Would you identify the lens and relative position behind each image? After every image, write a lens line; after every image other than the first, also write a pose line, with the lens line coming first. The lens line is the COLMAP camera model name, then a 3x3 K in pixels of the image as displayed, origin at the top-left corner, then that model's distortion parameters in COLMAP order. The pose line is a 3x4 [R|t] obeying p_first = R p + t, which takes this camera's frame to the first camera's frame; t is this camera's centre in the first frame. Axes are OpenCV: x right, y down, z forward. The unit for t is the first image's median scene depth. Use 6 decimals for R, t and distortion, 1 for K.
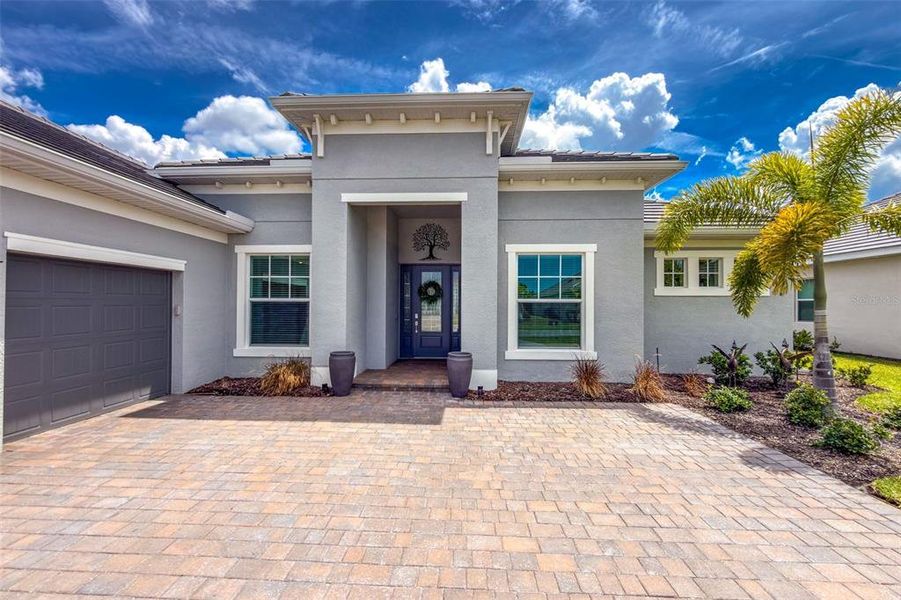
lens RADIAL K [[367.9, 0, 452.1], [0, 367.9, 303.2], [0, 0, 1]] dist [0.004426, -0.000352]
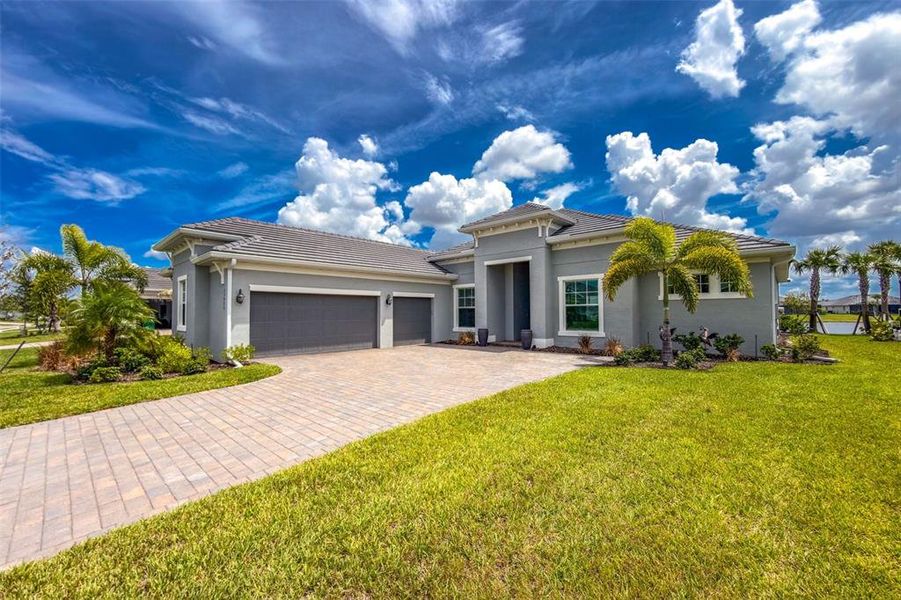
lens RADIAL K [[367.9, 0, 450.2], [0, 367.9, 316.1], [0, 0, 1]] dist [0.004426, -0.000352]
pose [[0.762619, -0.005115, -0.646827, 0.962602], [0.016428, 0.999799, 0.011463, 0.016263], [0.646639, -0.019368, 0.762550, -0.853298]]
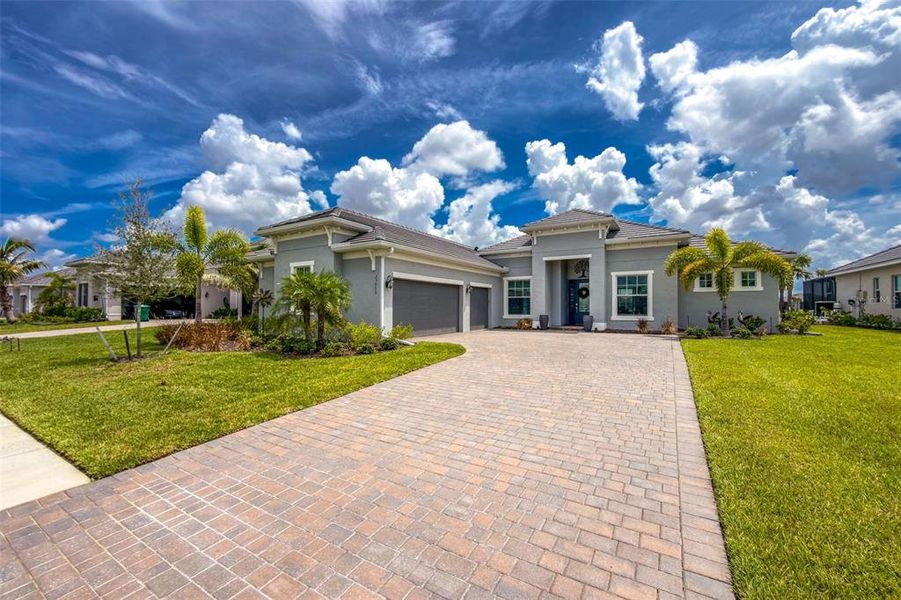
lens RADIAL K [[367.9, 0, 451.7], [0, 367.9, 307.7], [0, 0, 1]] dist [0.004426, -0.000352]
pose [[0.875910, -0.003652, -0.482460, 0.388833], [0.009141, 0.999917, 0.009026, 0.039744], [0.482387, -0.012317, 0.875871, -1.587851]]
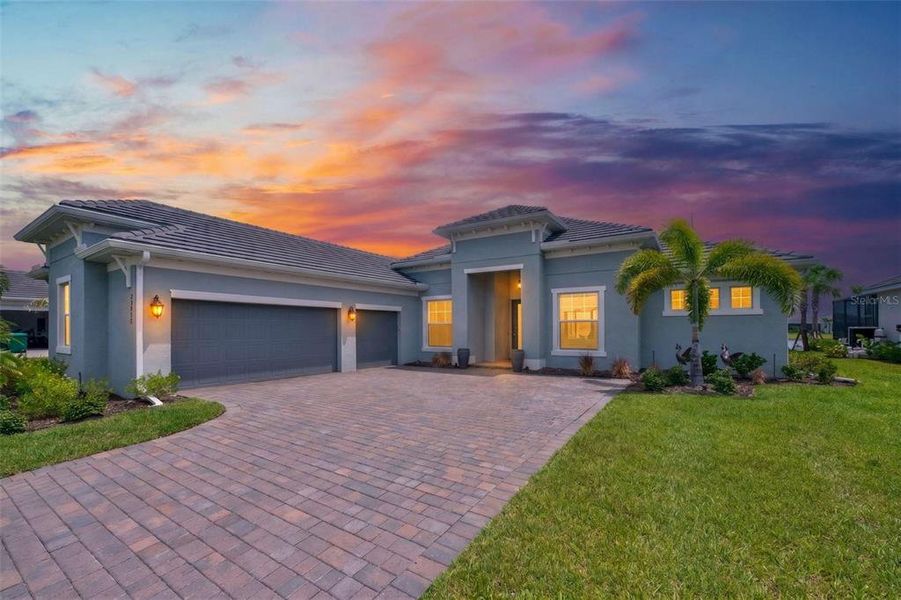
lens RADIAL K [[367.9, 0, 434.0], [0, 367.9, 337.4], [0, 0, 1]] dist [0.004426, -0.000352]
pose [[0.849182, 0.002901, -0.528092, 0.581983], [0.011770, 0.999633, 0.024419, 0.018749], [0.527969, -0.026952, 0.848836, -0.743979]]
